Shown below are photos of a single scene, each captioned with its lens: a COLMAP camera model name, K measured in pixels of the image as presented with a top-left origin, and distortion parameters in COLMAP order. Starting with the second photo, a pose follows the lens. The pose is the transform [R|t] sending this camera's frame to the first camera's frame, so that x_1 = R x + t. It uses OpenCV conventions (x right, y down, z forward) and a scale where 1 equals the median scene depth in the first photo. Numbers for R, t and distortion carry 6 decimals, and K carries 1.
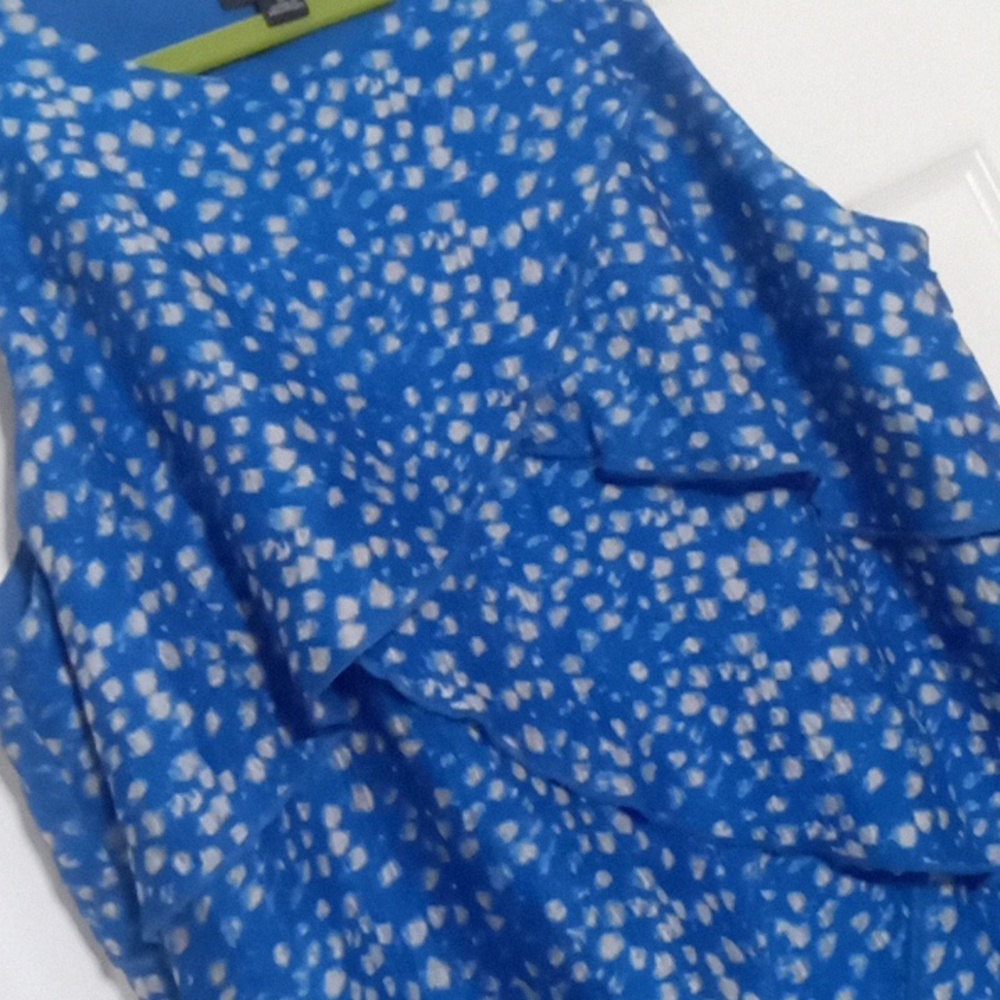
lens RADIAL K [[1660.4, 0, 500.9], [0, 1660.4, 499.3], [0, 0, 1]] dist [0.092146, 0.000000]
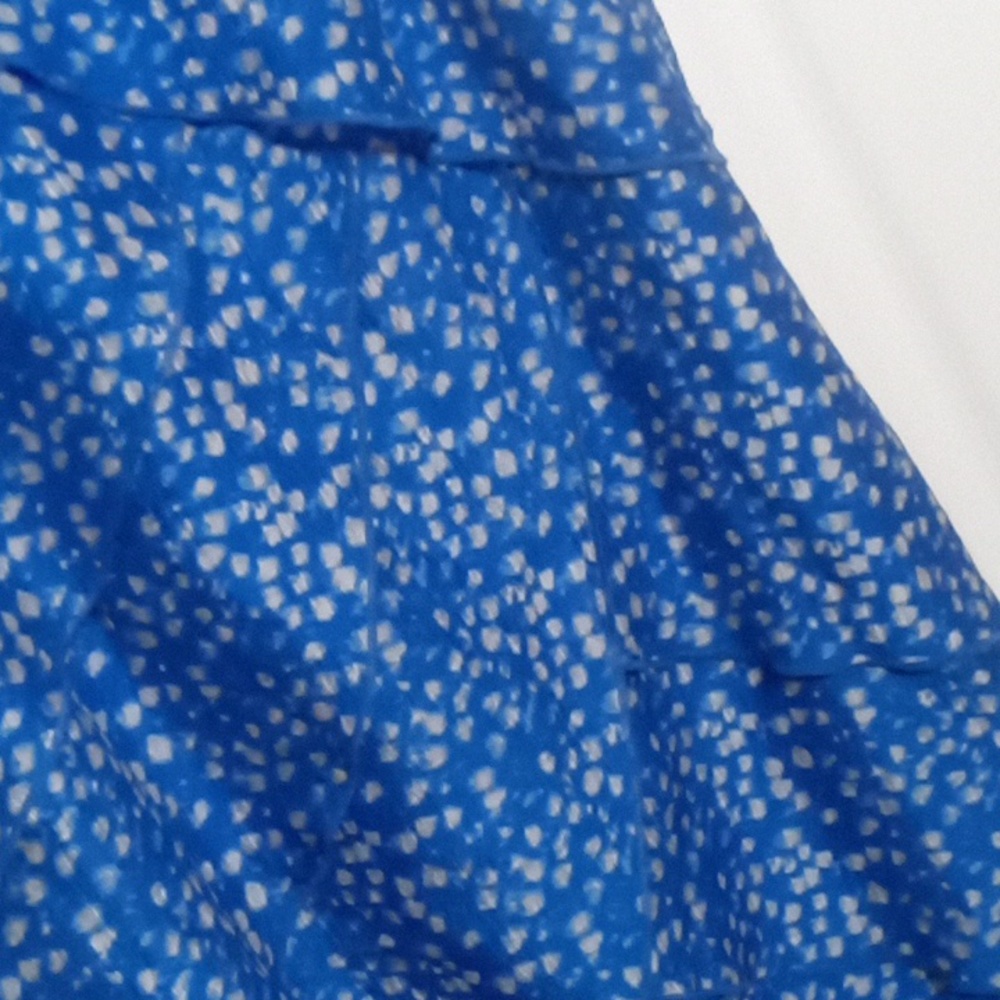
lens RADIAL K [[1660.4, 0, 499.4], [0, 1660.4, 500.3], [0, 0, 1]] dist [0.092146, 0.000000]
pose [[0.989355, -0.075821, 0.124212, 0.198417], [0.042433, 0.966759, 0.252145, 0.187275], [-0.139201, -0.244190, 0.959684, 0.033590]]
